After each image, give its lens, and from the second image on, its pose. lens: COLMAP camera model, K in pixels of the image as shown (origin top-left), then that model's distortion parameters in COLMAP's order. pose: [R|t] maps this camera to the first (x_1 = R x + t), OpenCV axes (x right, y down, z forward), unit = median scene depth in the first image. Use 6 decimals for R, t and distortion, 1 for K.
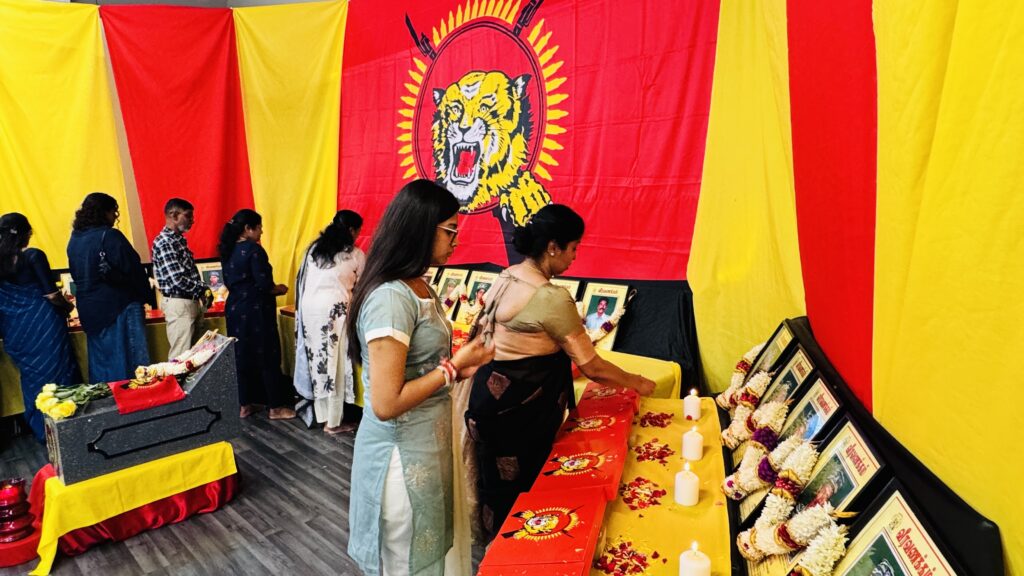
lens RADIAL K [[581.0, 0, 513.1], [0, 581.0, 294.2], [0, 0, 1]] dist [-0.019929, 0.016468]
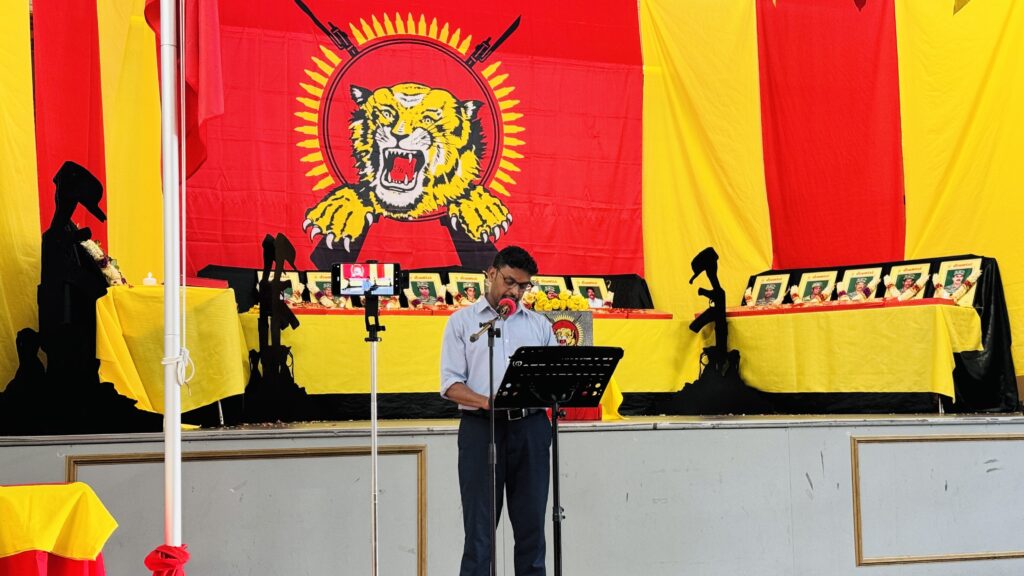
lens RADIAL K [[1424.6, 0, 506.2], [0, 1424.6, 298.9], [0, 0, 1]] dist [0.113953, 0.000000]
pose [[0.410068, 0.053698, 0.910473, -2.573879], [0.134650, 0.983762, -0.118665, 0.349751], [-0.902061, 0.171256, 0.396179, -0.083880]]
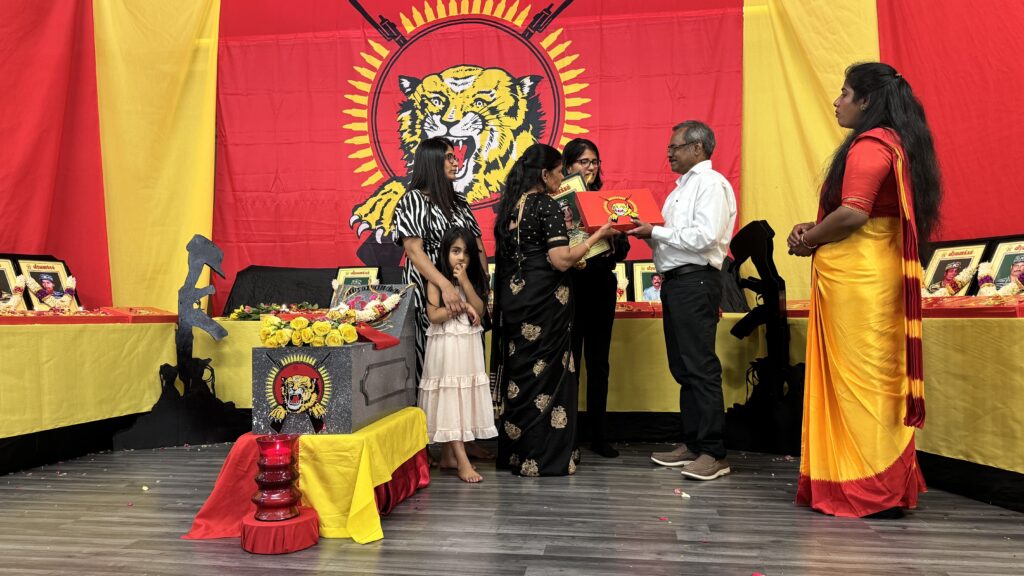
lens RADIAL K [[724.9, 0, 507.9], [0, 724.9, 304.2], [0, 0, 1]] dist [0.065041, -0.065377]
pose [[0.812188, -0.008748, 0.583330, -0.828852], [0.089462, 0.989929, -0.109715, 0.176143], [-0.576495, 0.141294, 0.804791, 0.030964]]
